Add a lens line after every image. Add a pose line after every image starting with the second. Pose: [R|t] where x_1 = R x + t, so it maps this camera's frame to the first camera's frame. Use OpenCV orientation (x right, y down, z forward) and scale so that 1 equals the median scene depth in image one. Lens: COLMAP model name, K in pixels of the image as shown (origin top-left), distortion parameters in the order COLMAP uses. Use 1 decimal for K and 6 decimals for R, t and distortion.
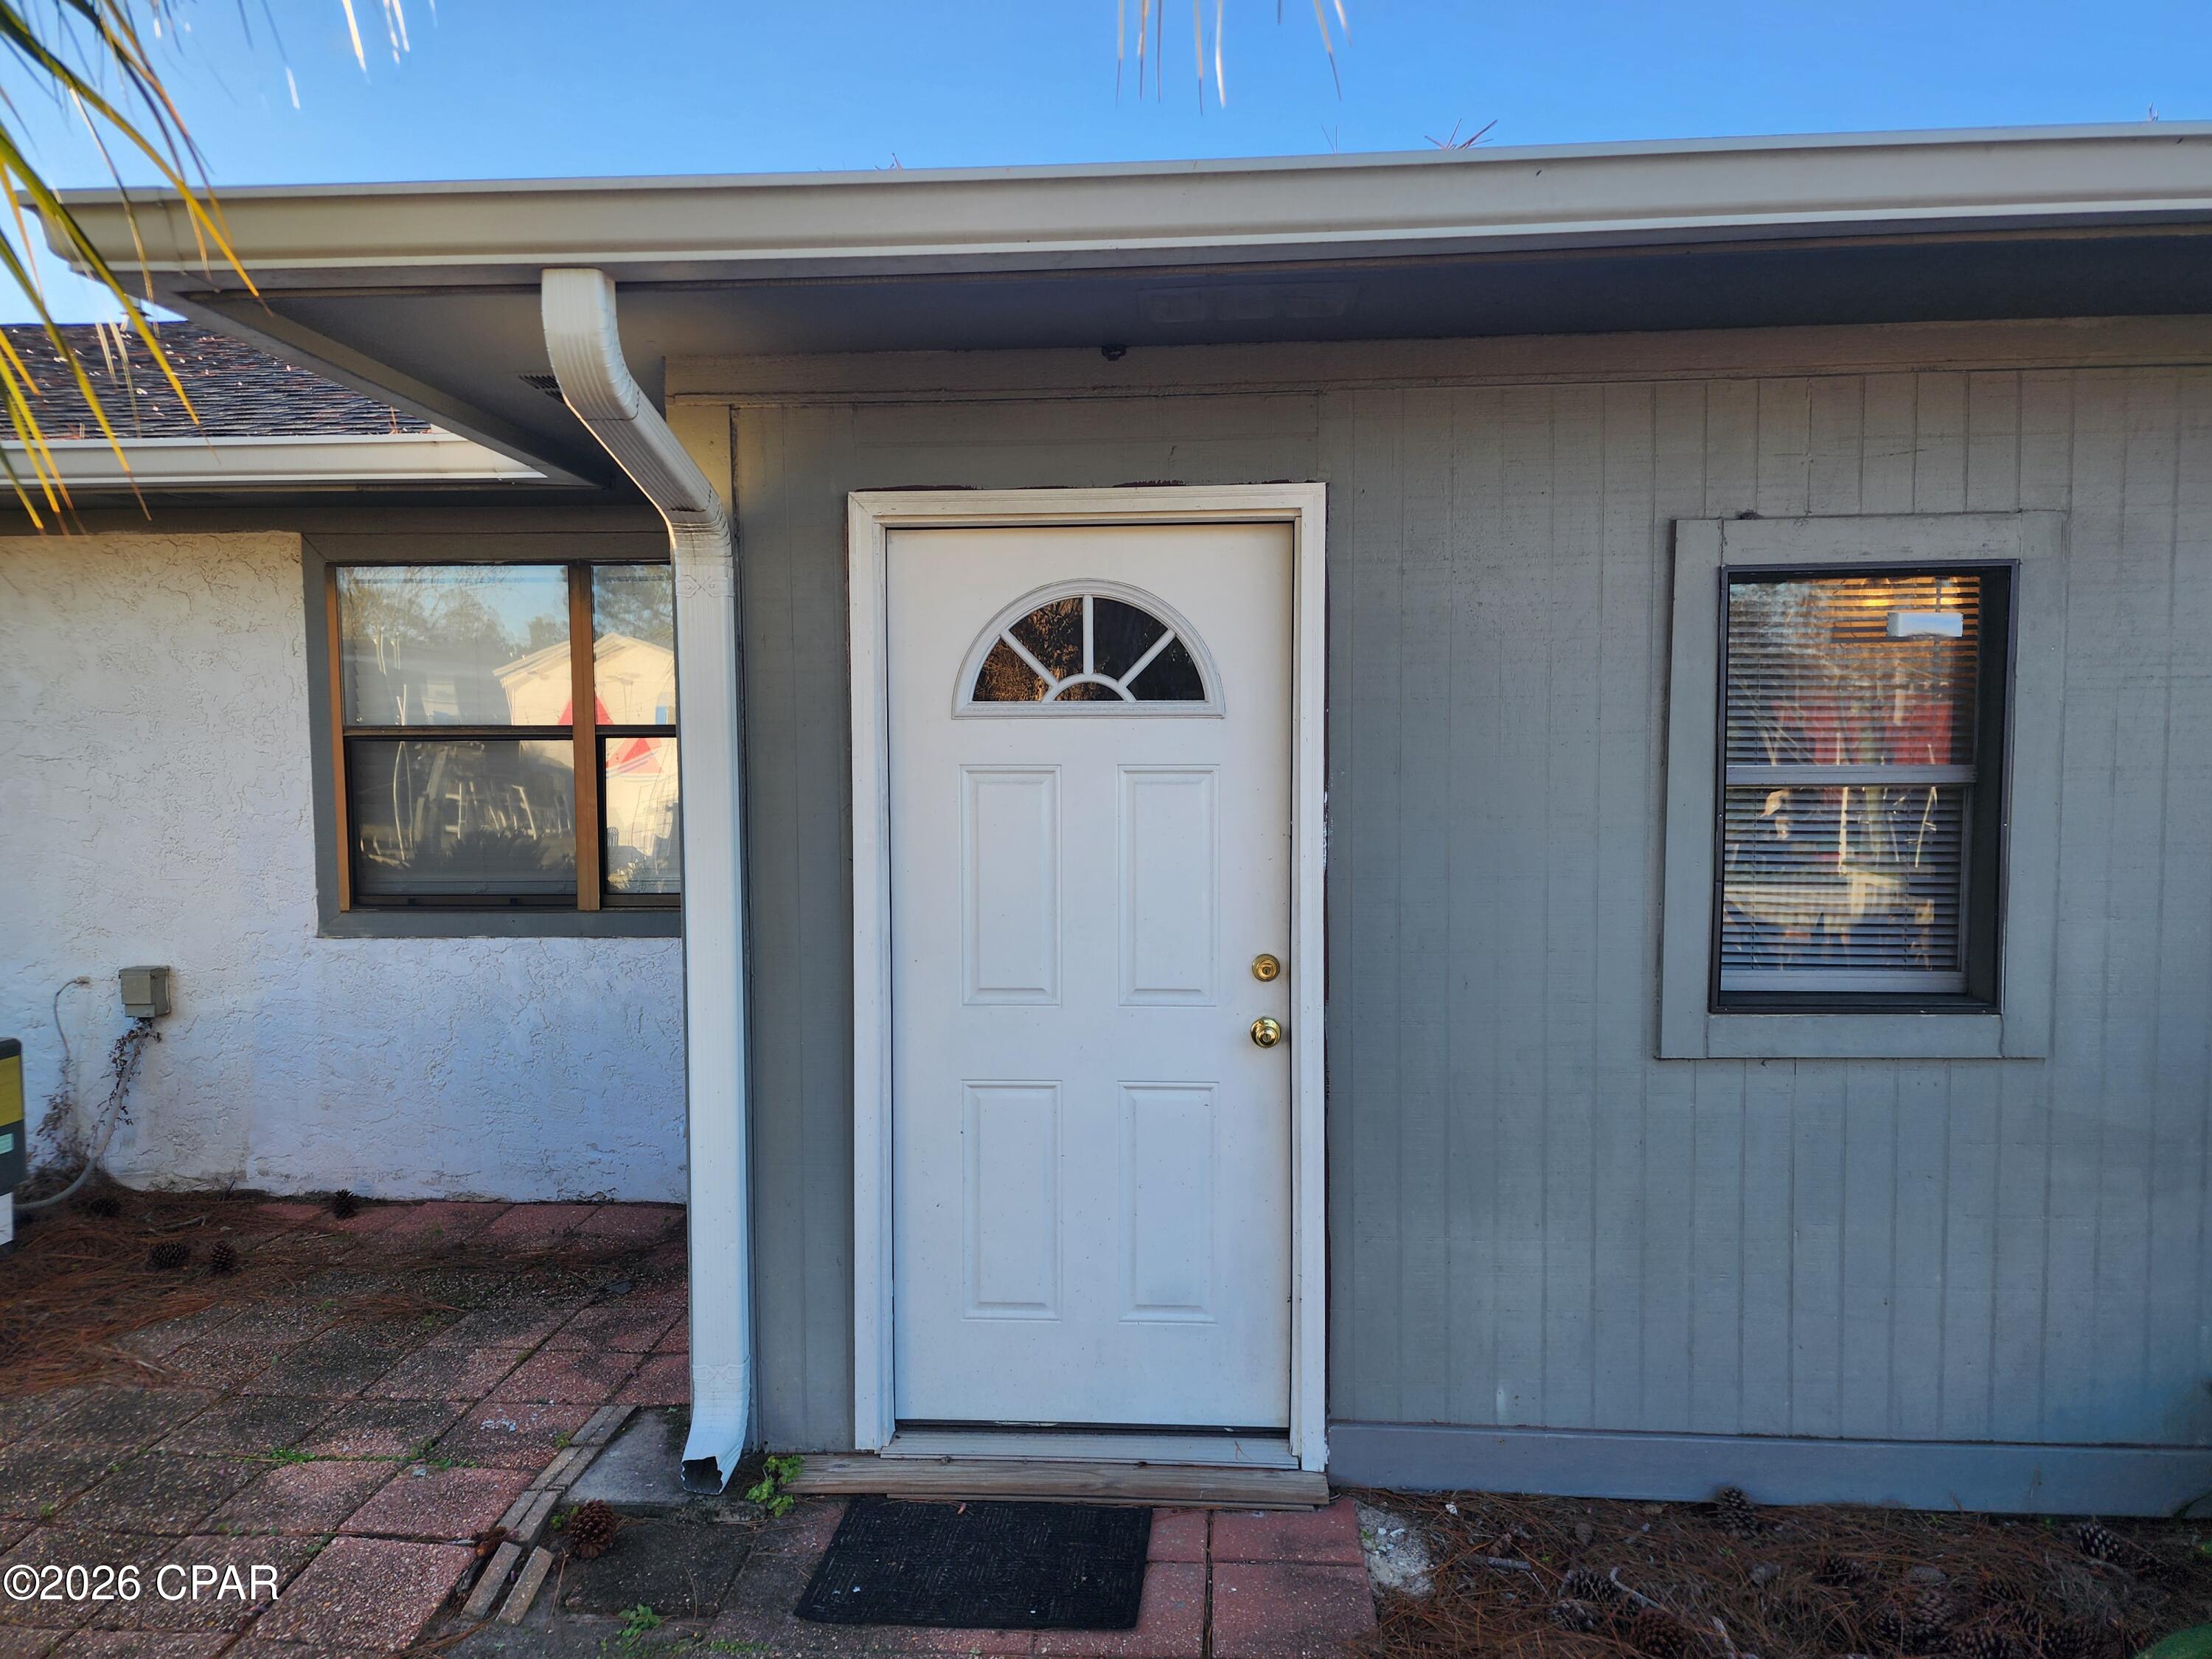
lens RADIAL K [[1479.0, 0, 1098.8], [0, 1479.0, 838.7], [0, 0, 1]] dist [0.072784, -0.061874]
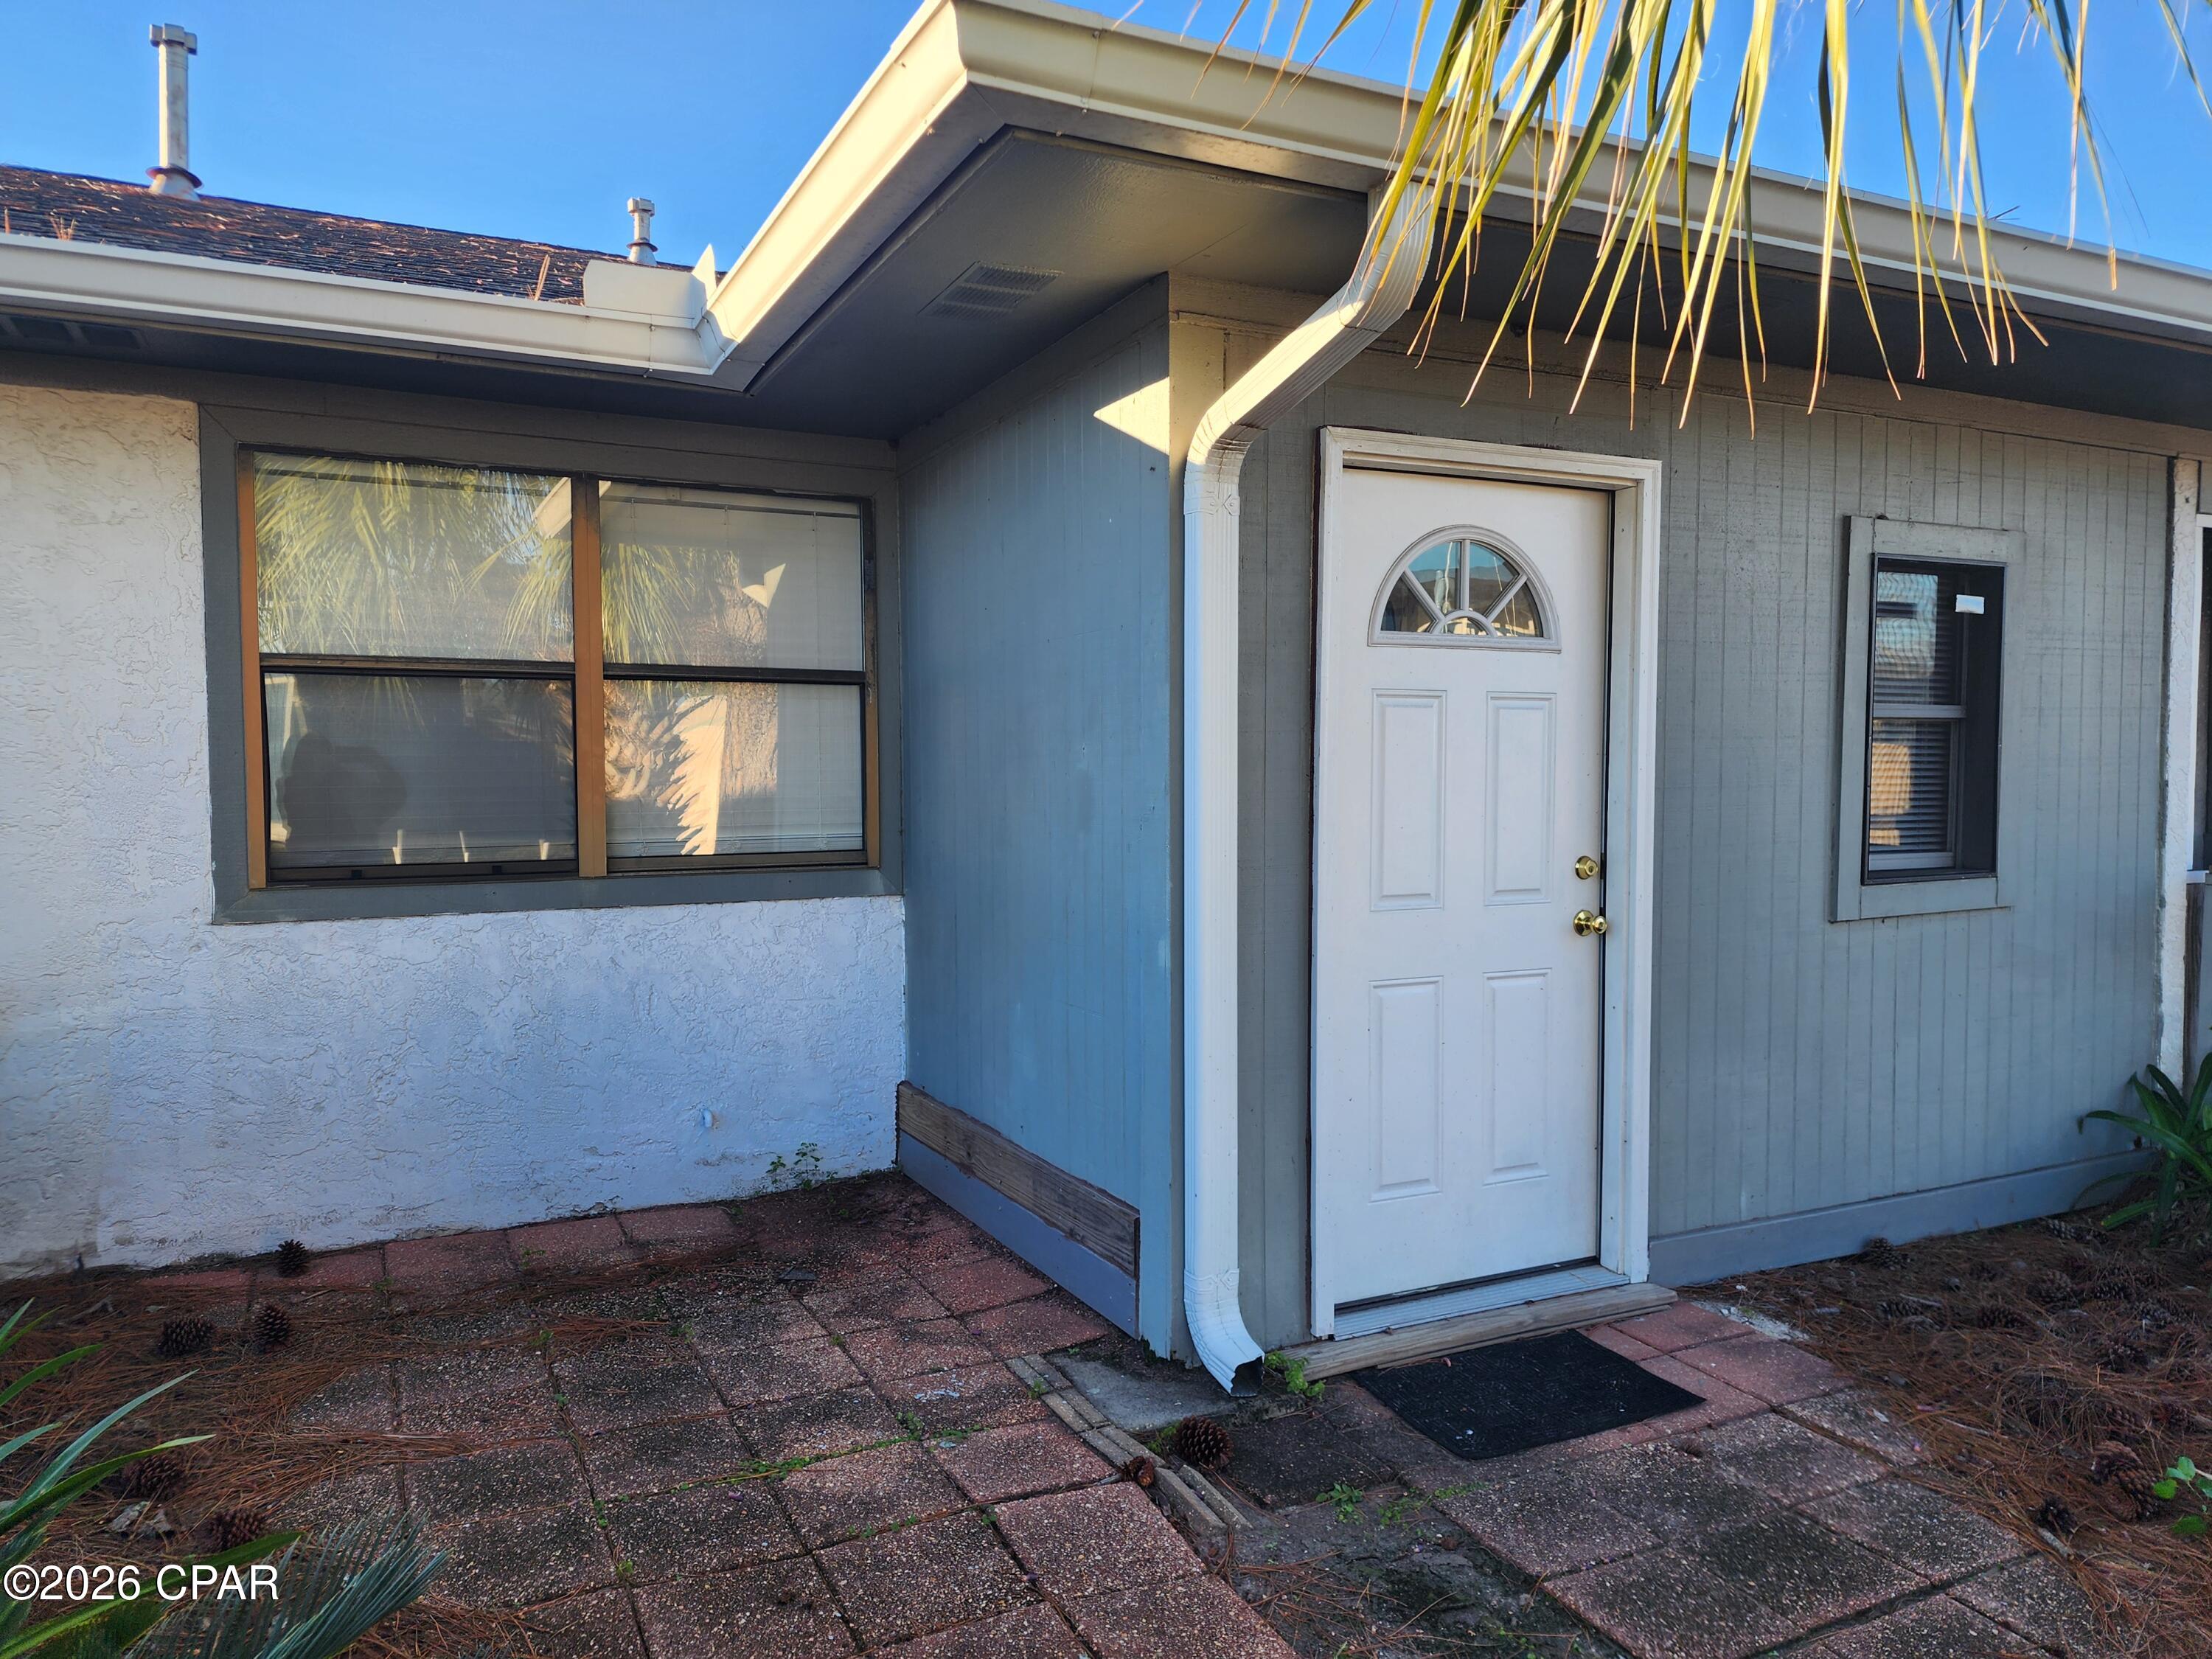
lens RADIAL K [[1479.0, 0, 1101.2], [0, 1479.0, 828.6], [0, 0, 1]] dist [0.072784, -0.061874]
pose [[0.870159, -0.017373, 0.492465, -0.791843], [0.026819, 0.999567, -0.012124, 0.059531], [-0.492041, 0.023757, 0.870248, 0.152549]]
